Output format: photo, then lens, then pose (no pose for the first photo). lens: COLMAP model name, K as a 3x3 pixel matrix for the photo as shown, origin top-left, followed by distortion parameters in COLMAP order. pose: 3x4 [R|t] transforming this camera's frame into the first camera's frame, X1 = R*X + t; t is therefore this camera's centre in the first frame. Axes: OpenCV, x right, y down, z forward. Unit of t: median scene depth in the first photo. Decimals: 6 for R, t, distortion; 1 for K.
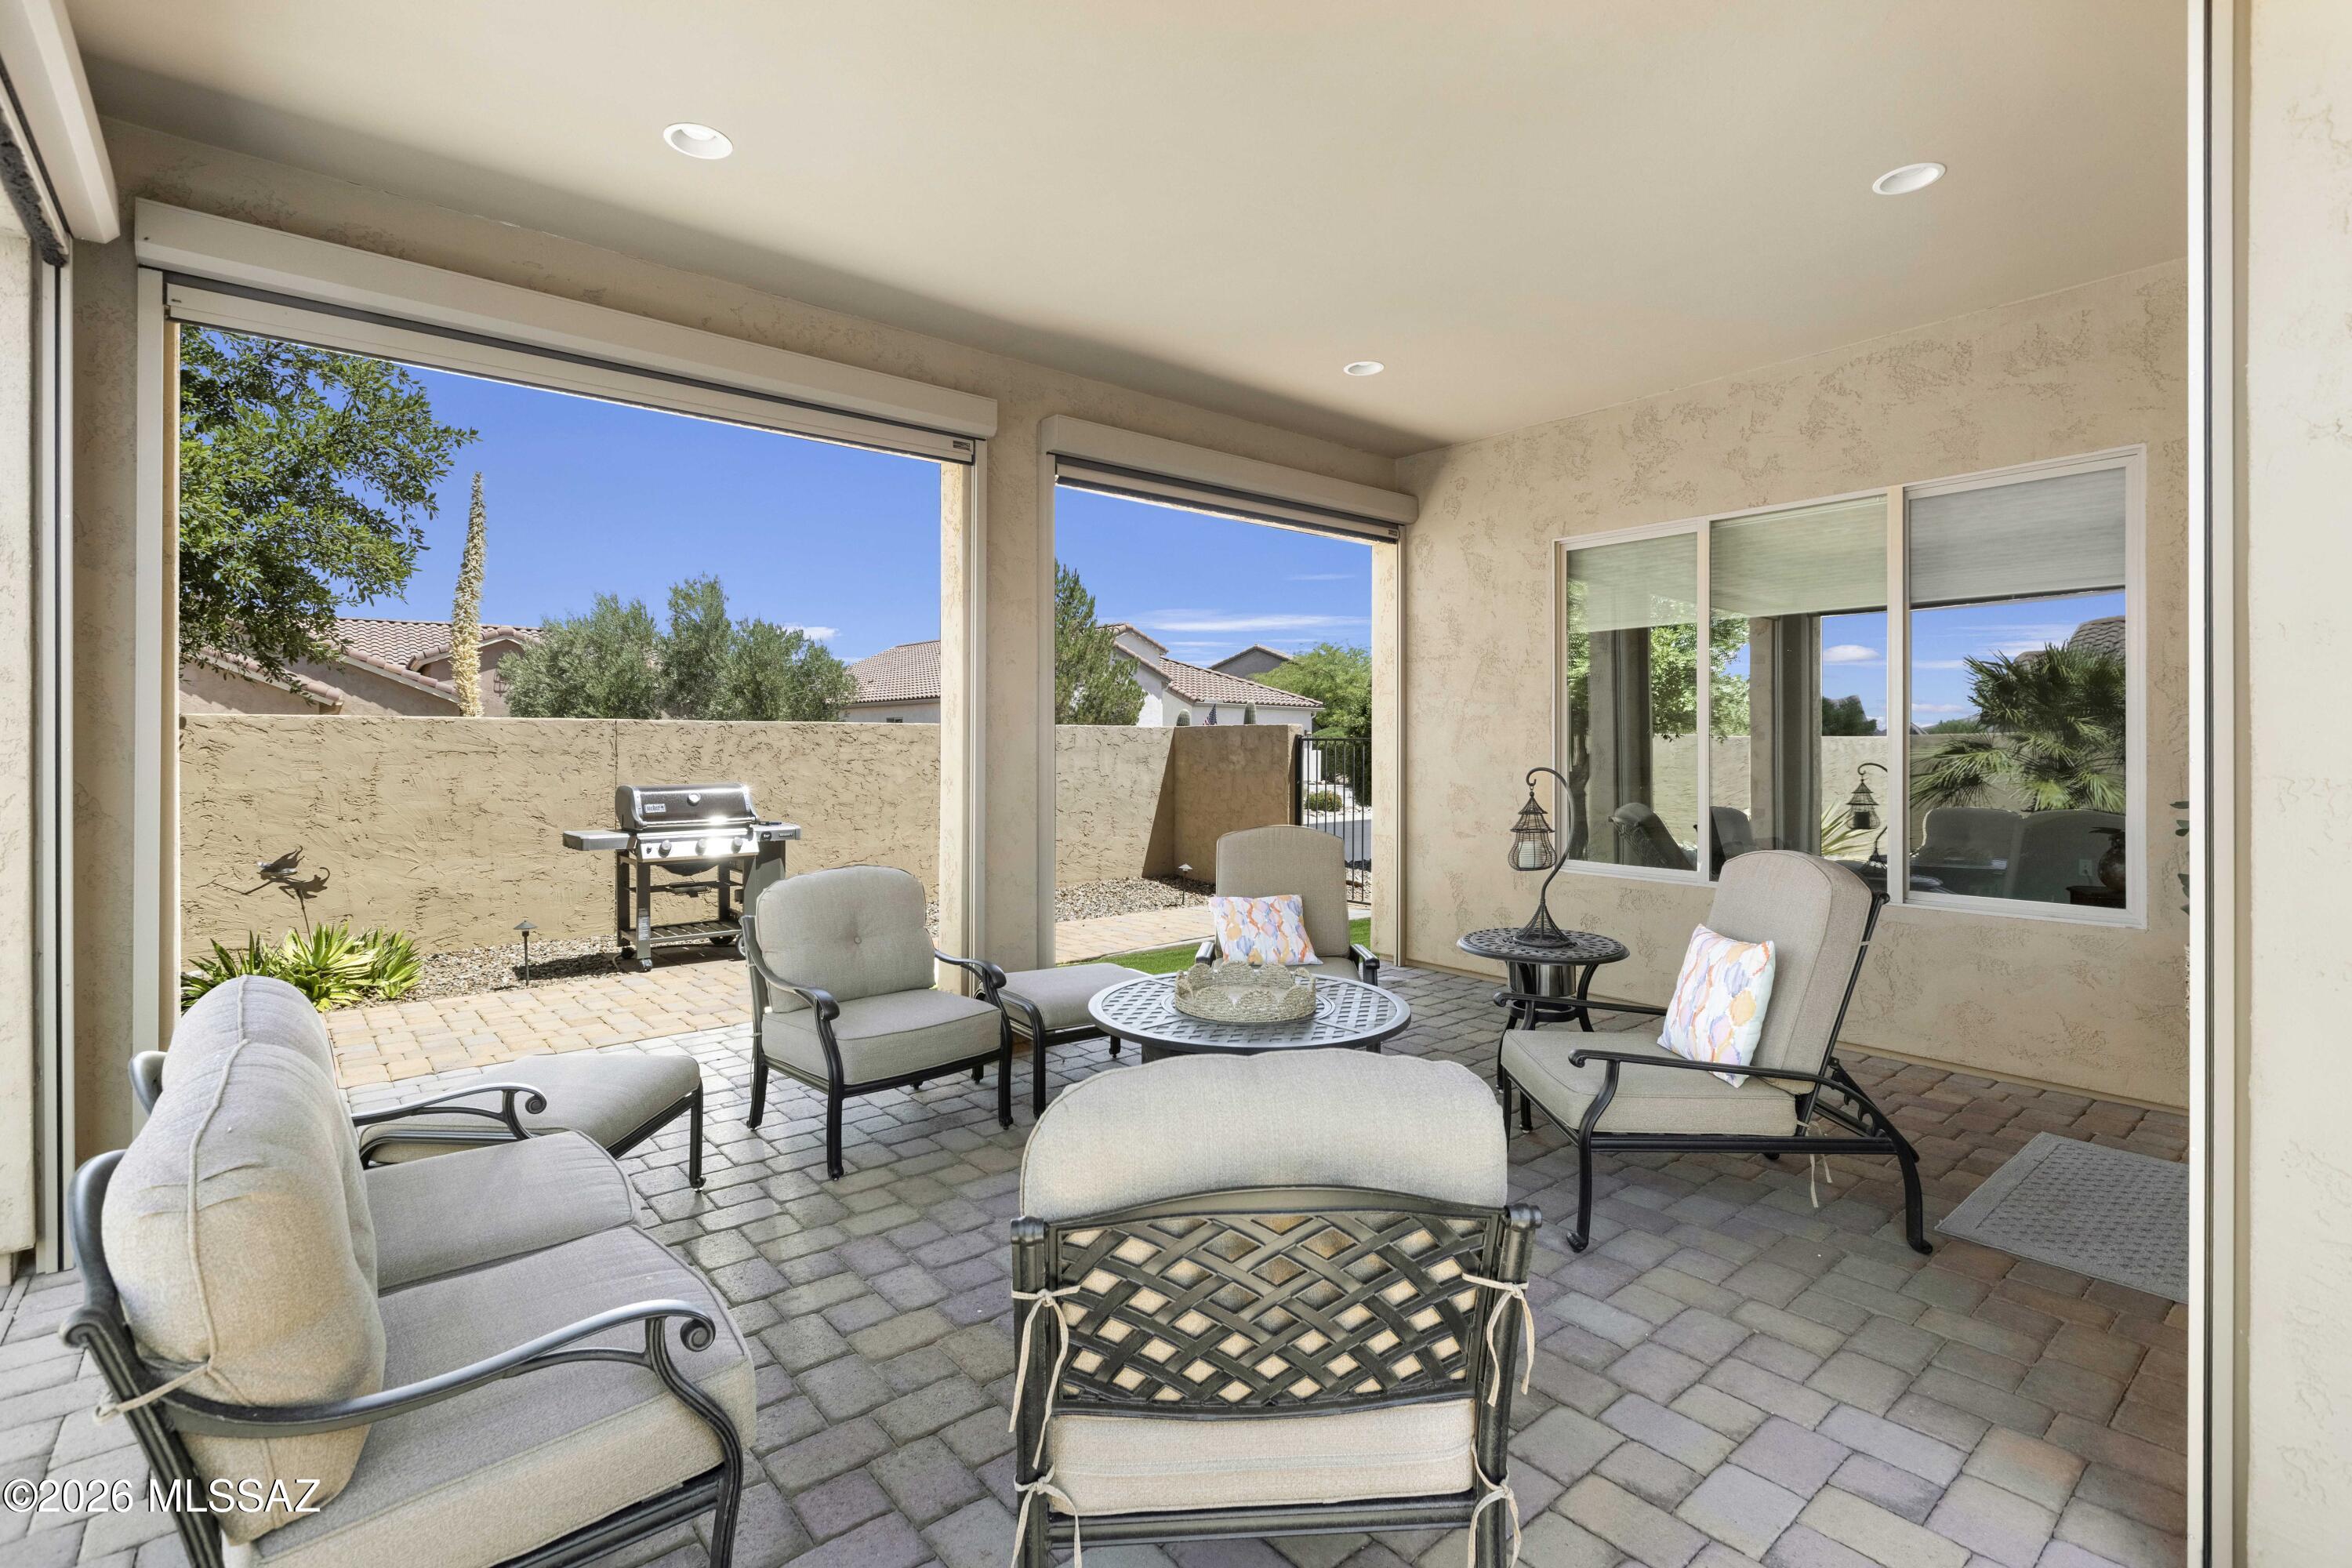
lens RADIAL K [[1084.4, 0, 1174.1], [0, 1084.4, 744.8], [0, 0, 1]] dist [0.000080, 0.000112]
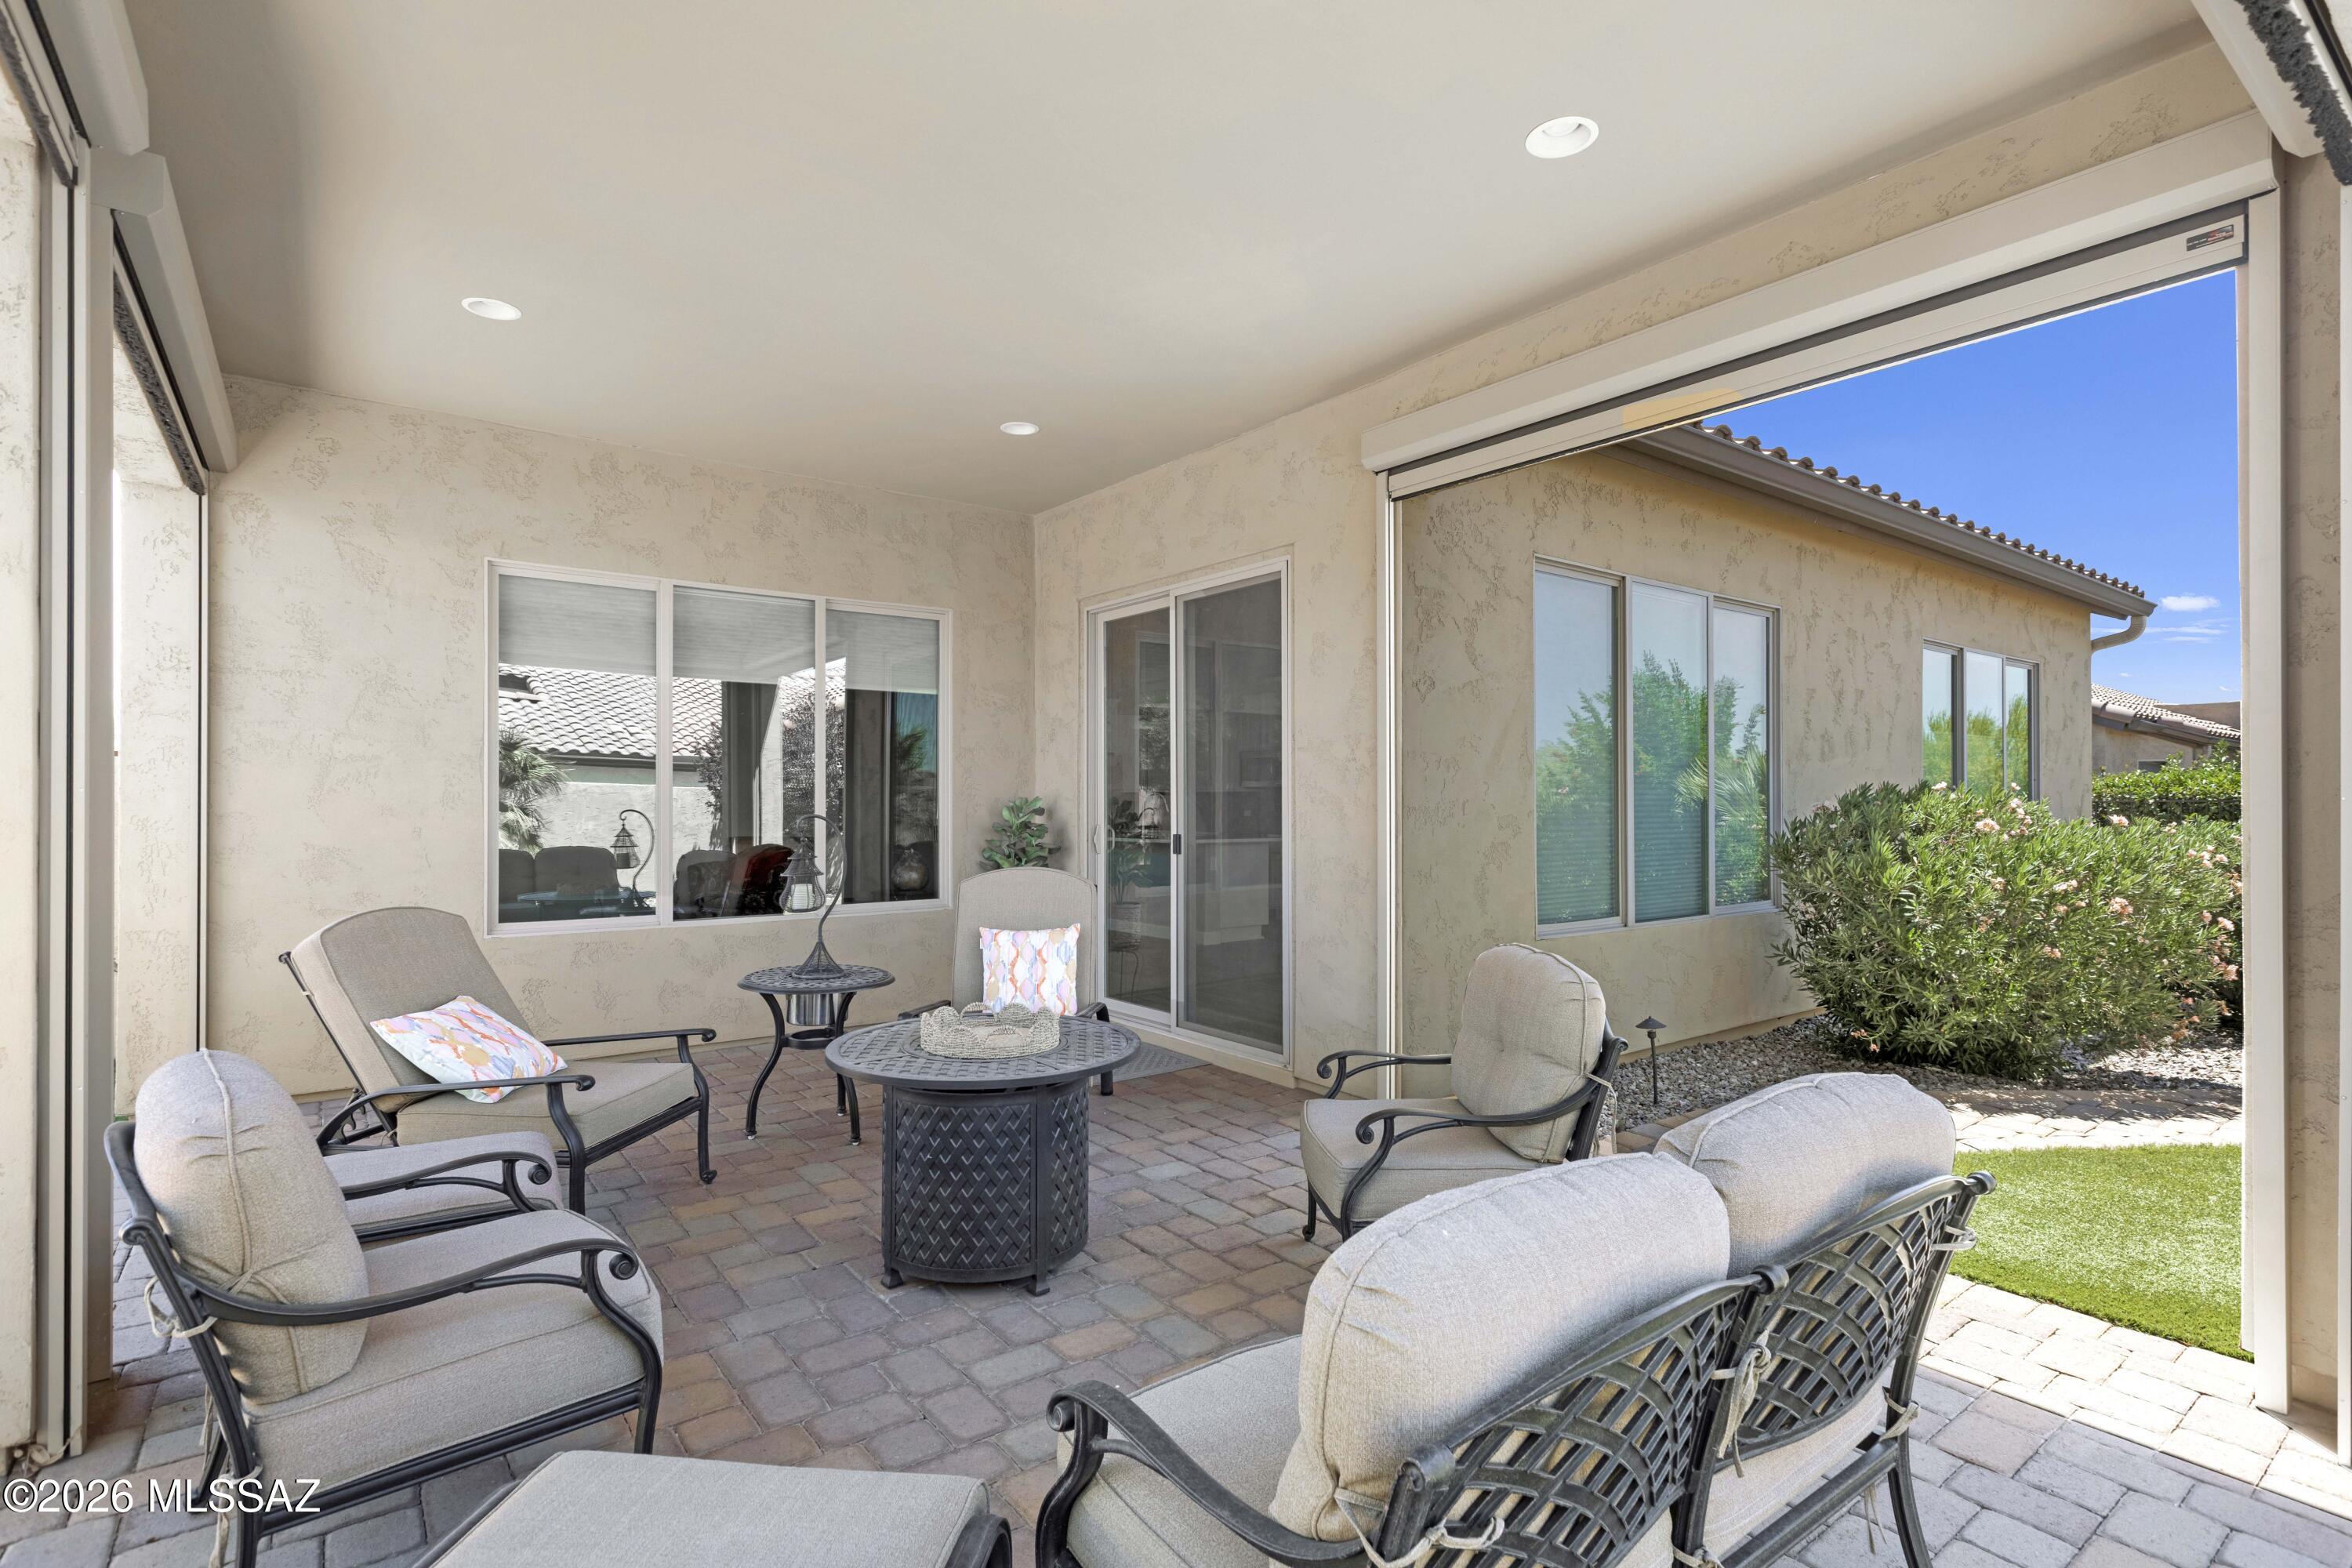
lens RADIAL K [[1107.9, 0, 1174.0], [0, 1107.9, 794.7], [0, 0, 1]] dist [-0.001516, -0.000312]
pose [[0.042885, 0.001794, 0.999078, -0.551964], [-0.002345, 0.999996, -0.001695, 0.001120], [-0.999077, -0.002270, 0.042889, 0.441093]]
